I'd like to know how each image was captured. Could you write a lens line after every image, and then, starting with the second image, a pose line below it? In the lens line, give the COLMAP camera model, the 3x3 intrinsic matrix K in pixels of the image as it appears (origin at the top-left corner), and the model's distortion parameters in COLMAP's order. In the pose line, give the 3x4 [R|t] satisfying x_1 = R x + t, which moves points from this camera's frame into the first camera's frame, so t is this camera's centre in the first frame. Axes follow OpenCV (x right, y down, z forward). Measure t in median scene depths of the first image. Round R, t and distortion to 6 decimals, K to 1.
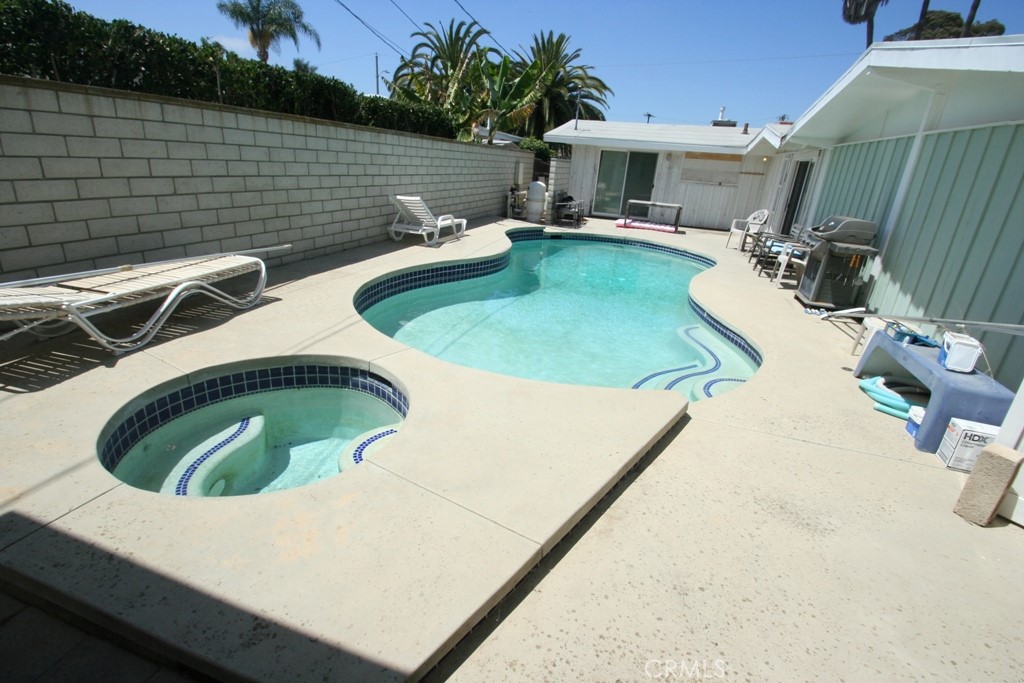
lens RADIAL K [[479.2, 0, 512.0], [0, 479.2, 341.5], [0, 0, 1]] dist [0.025202, -0.023396]
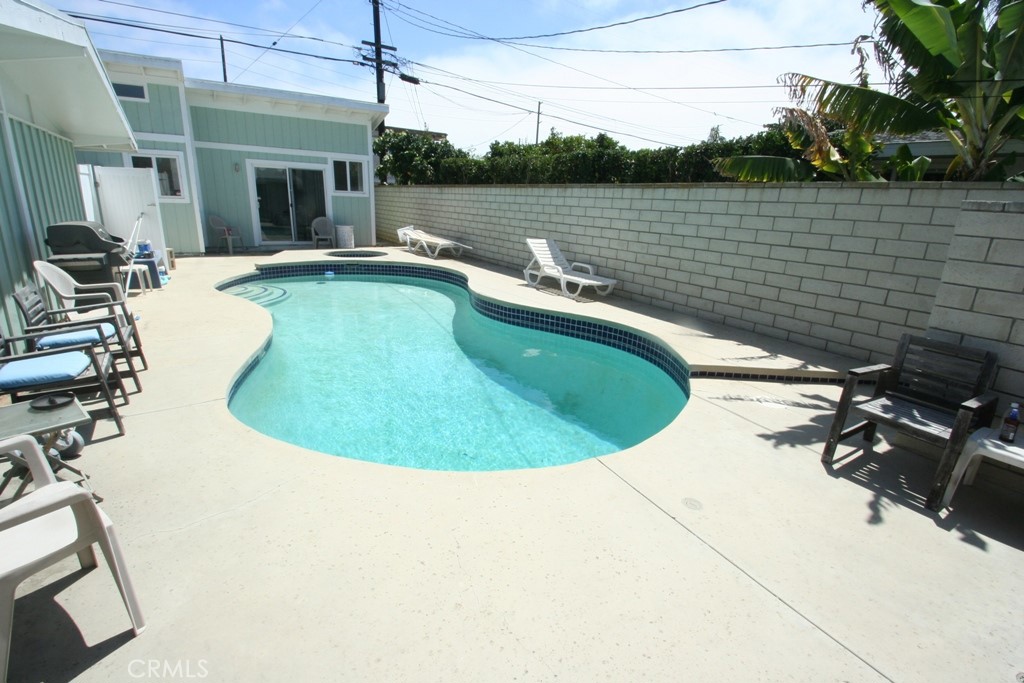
lens RADIAL K [[479.2, 0, 512.0], [0, 479.2, 341.5], [0, 0, 1]] dist [0.025202, -0.023396]
pose [[-0.647741, 0.117389, -0.752763, 0.484748], [-0.351608, 0.830479, 0.432061, -0.393524], [0.675873, 0.544541, -0.496660, 1.143007]]
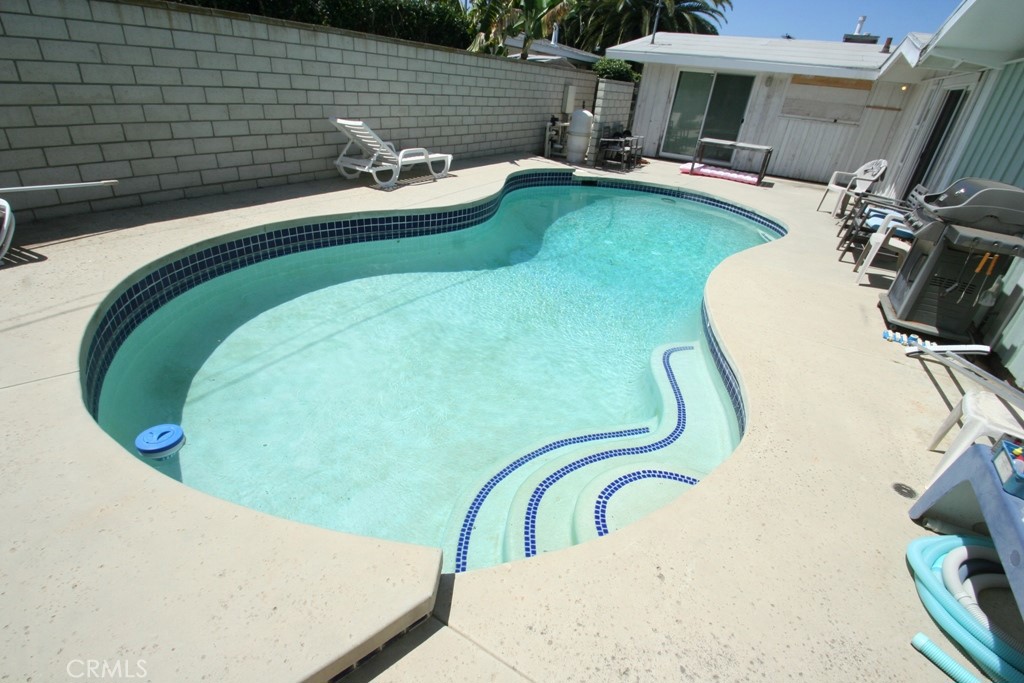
lens RADIAL K [[479.2, 0, 512.0], [0, 479.2, 341.5], [0, 0, 1]] dist [0.025202, -0.023396]
pose [[0.978095, 0.112204, -0.175328, 0.146203], [-0.090081, 0.987489, 0.129425, -0.052631], [0.187656, -0.110796, 0.975966, 0.178735]]
